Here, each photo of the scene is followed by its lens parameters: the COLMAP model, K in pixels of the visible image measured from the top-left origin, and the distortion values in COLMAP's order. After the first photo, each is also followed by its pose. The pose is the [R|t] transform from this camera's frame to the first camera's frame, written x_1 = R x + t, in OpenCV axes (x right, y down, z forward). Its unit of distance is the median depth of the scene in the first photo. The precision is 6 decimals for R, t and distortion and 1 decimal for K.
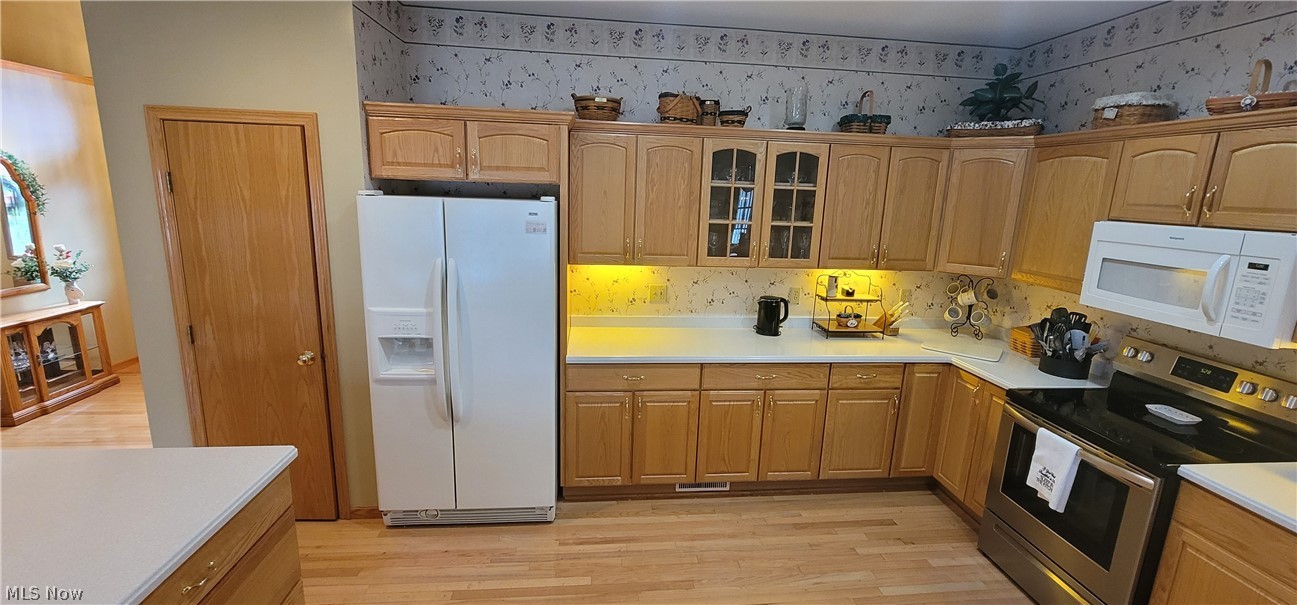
lens RADIAL K [[534.2, 0, 652.0], [0, 534.2, 301.9], [0, 0, 1]] dist [-0.004951, 0.000866]
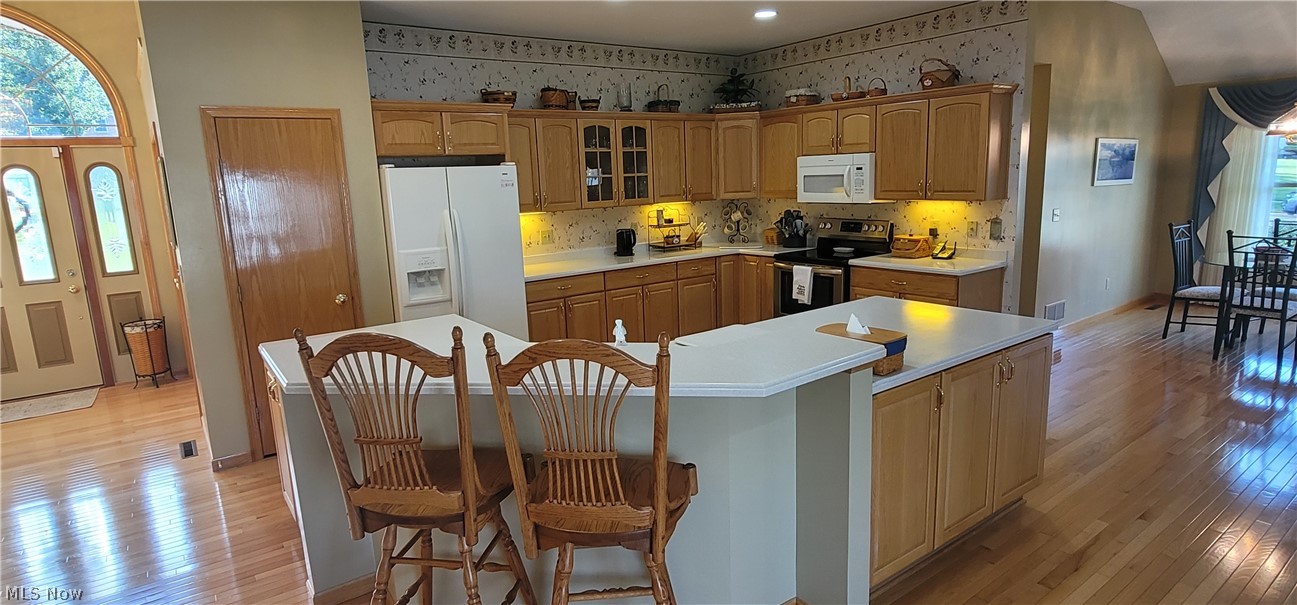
lens RADIAL K [[689.8, 0, 650.4], [0, 689.8, 299.2], [0, 0, 1]] dist [0.002400, 0.000342]
pose [[0.863120, -0.154858, 0.480670, -0.738774], [0.167866, 0.985678, 0.016125, 0.185556], [-0.476282, 0.066770, 0.876754, -0.731068]]
